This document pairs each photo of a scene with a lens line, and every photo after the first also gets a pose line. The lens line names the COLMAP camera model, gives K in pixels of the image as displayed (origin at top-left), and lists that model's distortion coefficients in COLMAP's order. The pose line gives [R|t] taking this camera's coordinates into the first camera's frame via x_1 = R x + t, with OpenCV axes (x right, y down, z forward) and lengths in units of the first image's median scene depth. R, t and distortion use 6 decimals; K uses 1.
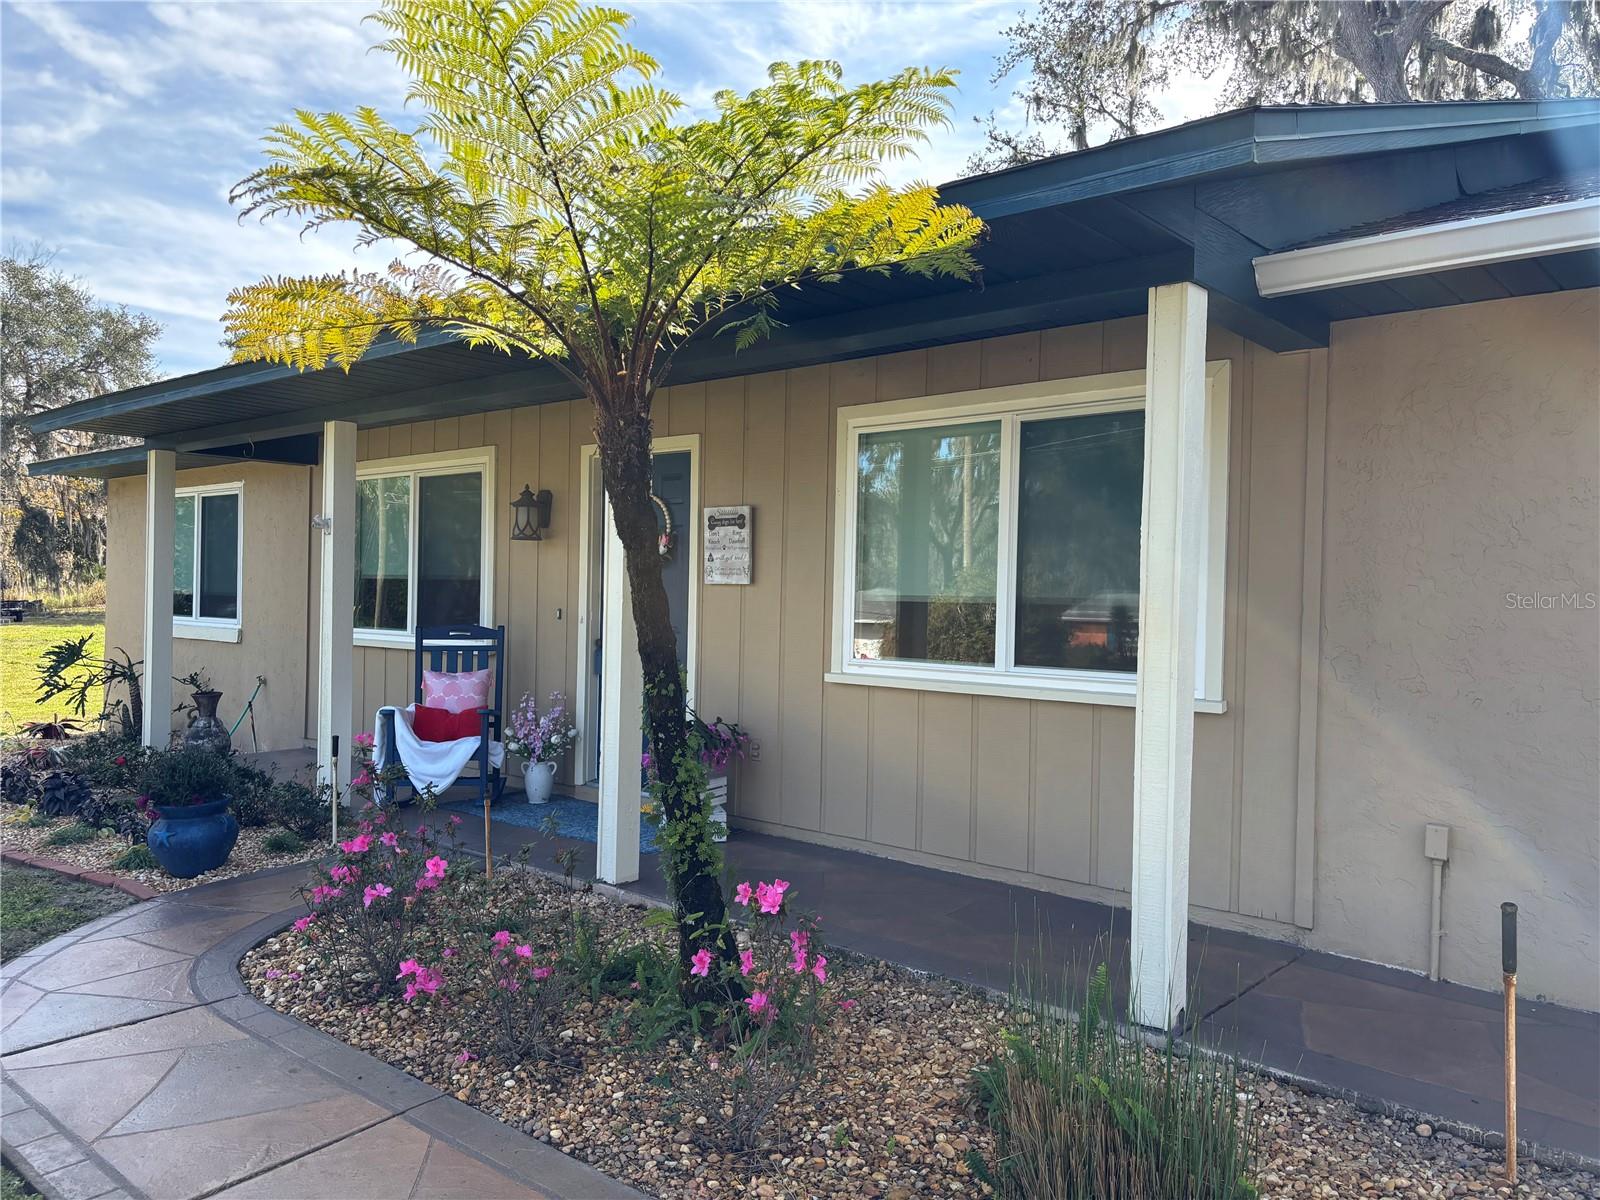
lens RADIAL K [[1187.2, 0, 815.9], [0, 1187.2, 601.7], [0, 0, 1]] dist [0.100688, -0.154300]
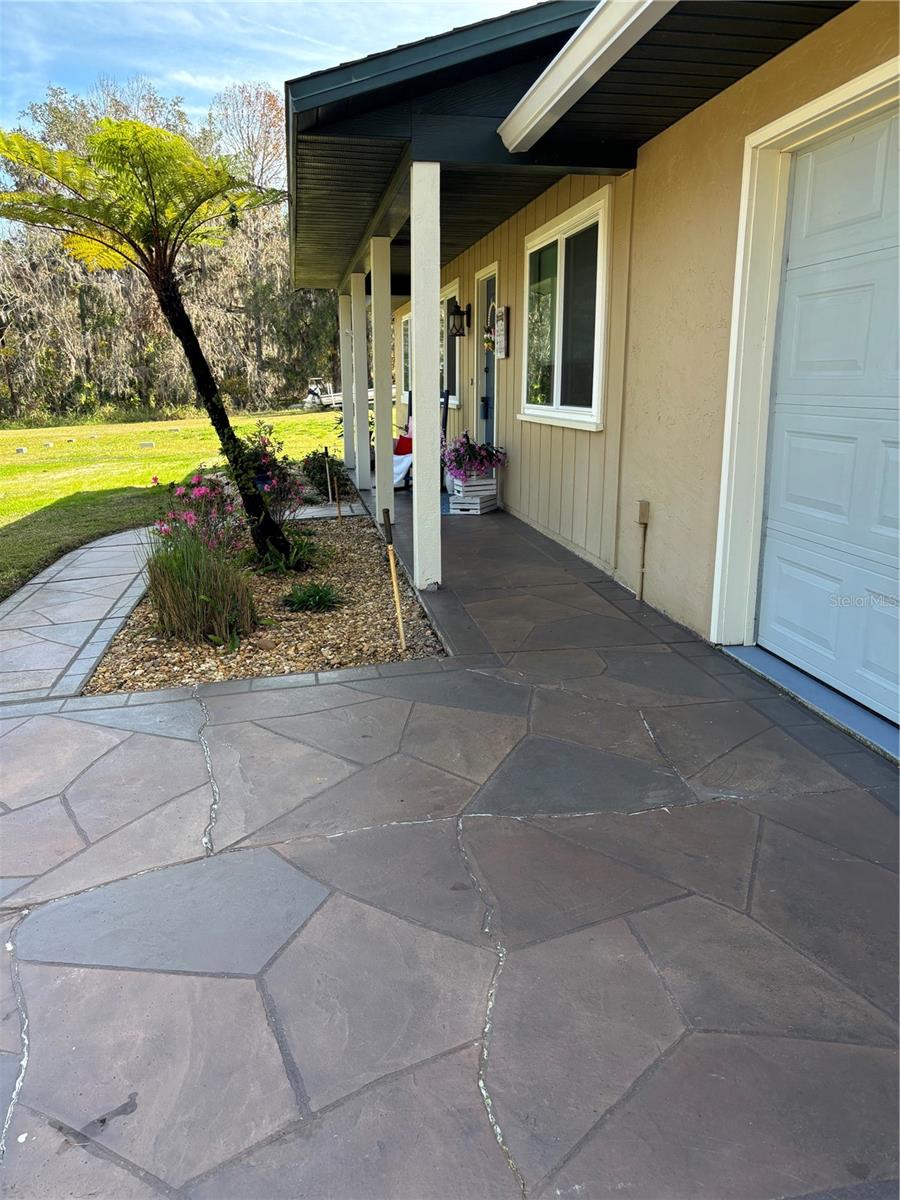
lens RADIAL K [[890.4, 0, 450.0], [0, 890.4, 600.0], [0, 0, 1]] dist [0.100688, -0.154300]
pose [[0.771936, 0.144942, -0.618956, 0.701595], [-0.005373, 0.975113, 0.221643, 0.036613], [0.635677, -0.167769, 0.753504, -0.022512]]
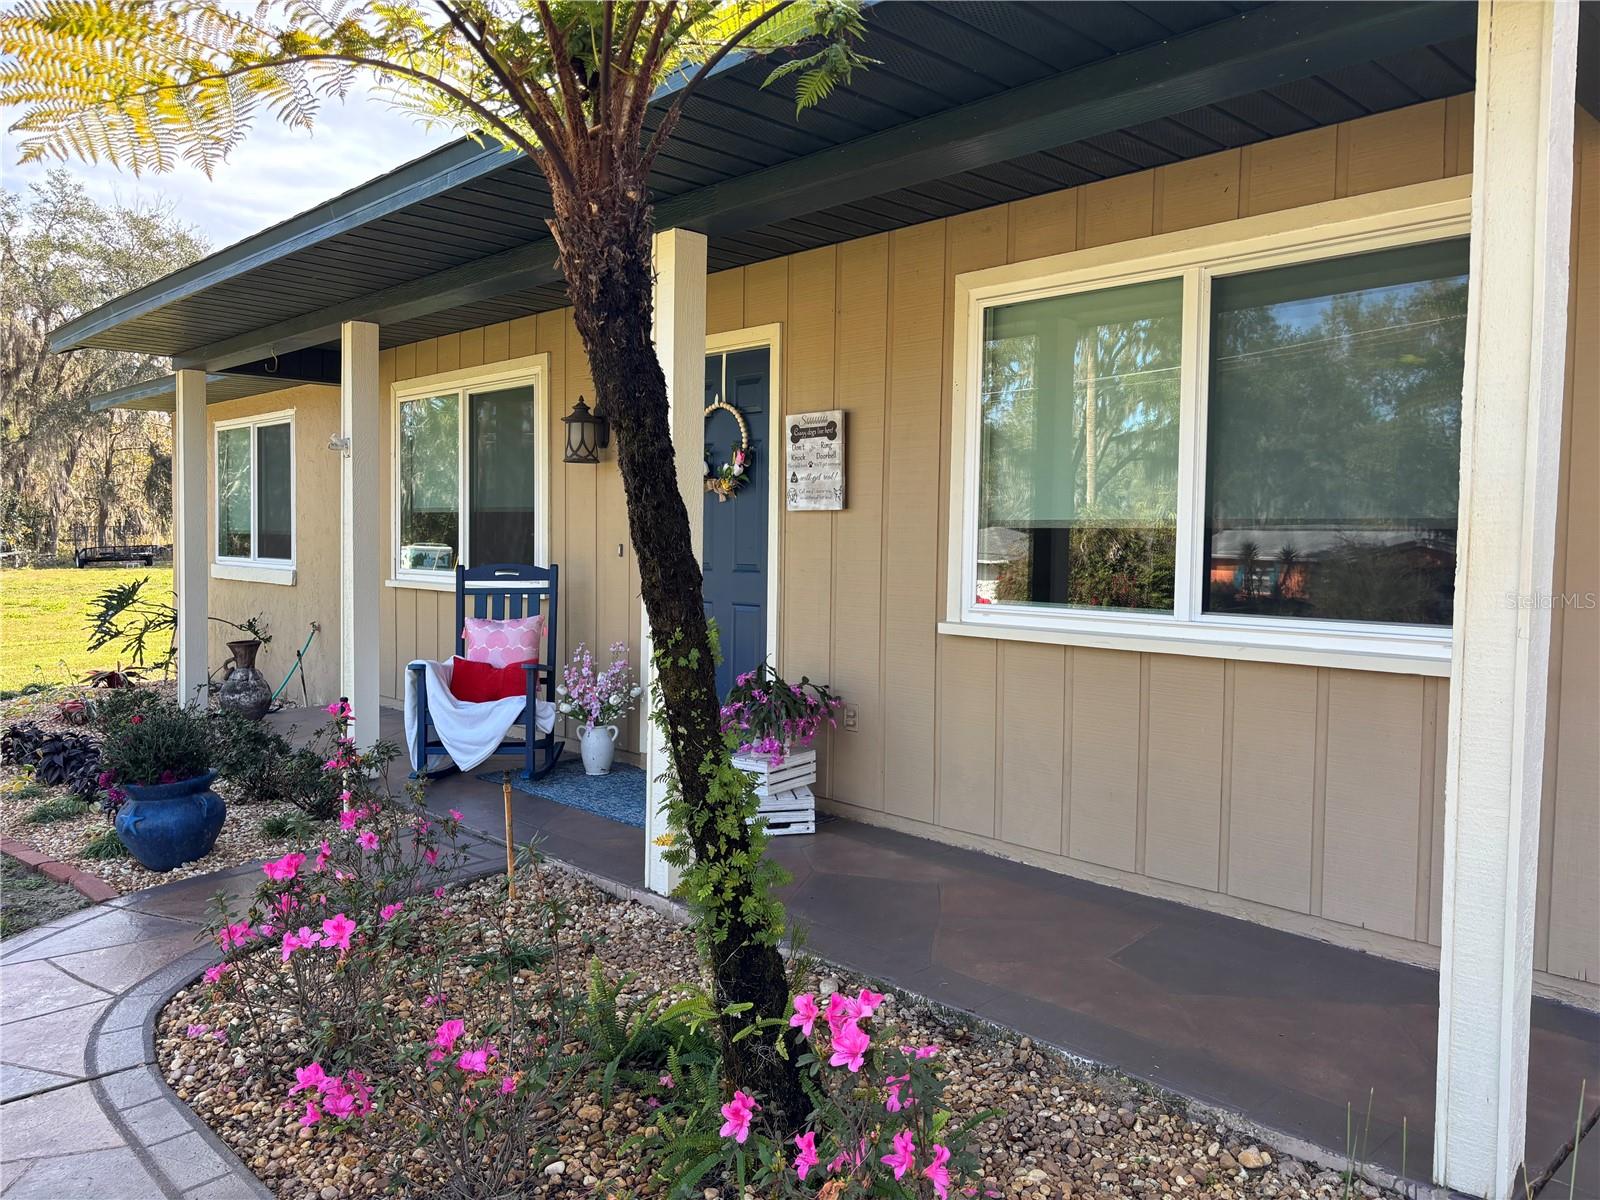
lens RADIAL K [[1187.2, 0, 815.9], [0, 1187.2, 601.7], [0, 0, 1]] dist [0.100688, -0.154300]
pose [[0.995728, -0.002850, -0.092293, -0.000378], [0.007385, 0.998780, 0.048834, 0.007642], [0.092041, -0.049307, 0.994534, 0.206357]]
